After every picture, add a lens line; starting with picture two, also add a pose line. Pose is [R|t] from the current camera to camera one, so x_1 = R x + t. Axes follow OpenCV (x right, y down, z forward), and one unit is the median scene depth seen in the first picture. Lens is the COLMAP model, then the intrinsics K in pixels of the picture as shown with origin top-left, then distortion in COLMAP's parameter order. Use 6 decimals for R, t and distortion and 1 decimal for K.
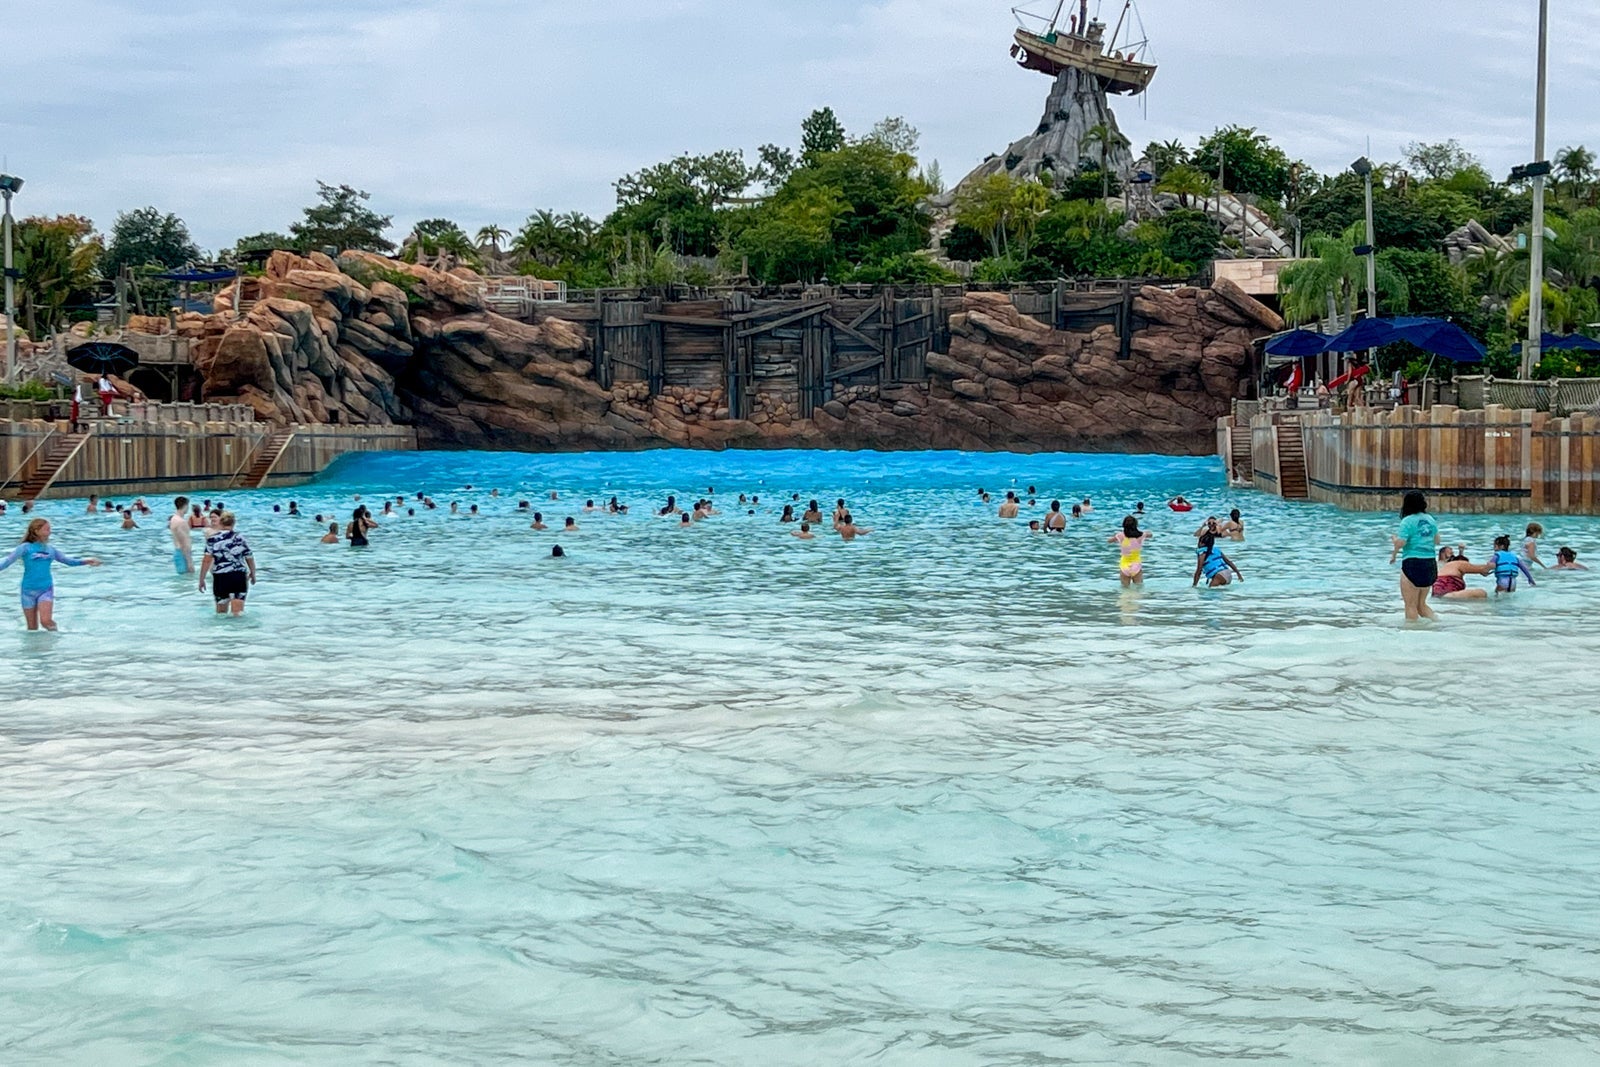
lens RADIAL K [[3222.3, 0, 797.8], [0, 3222.3, 530.6], [0, 0, 1]] dist [-0.033820, 0.000000]
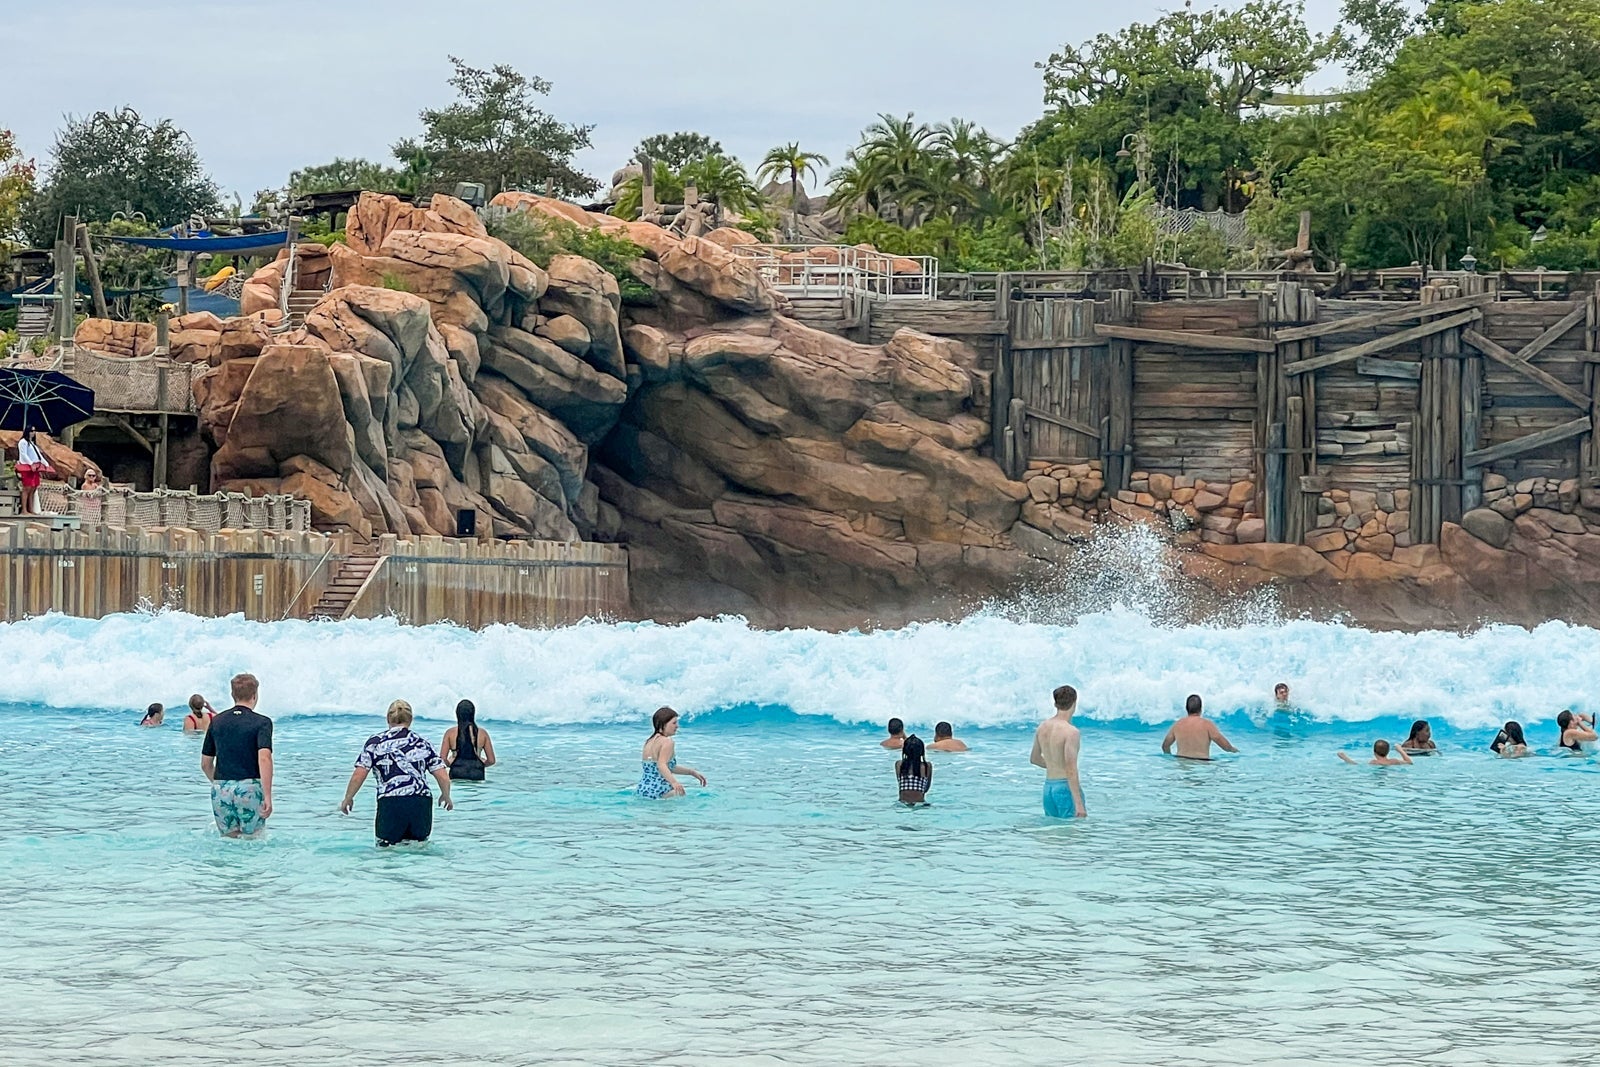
lens RADIAL K [[3222.3, 0, 800.9], [0, 3222.3, 523.5], [0, 0, 1]] dist [-0.033820, 0.000000]
pose [[0.980251, 0.016084, -0.197101, 0.005835], [-0.024417, 0.998904, -0.039921, -0.016318], [0.196243, 0.043945, 0.979570, 0.512290]]
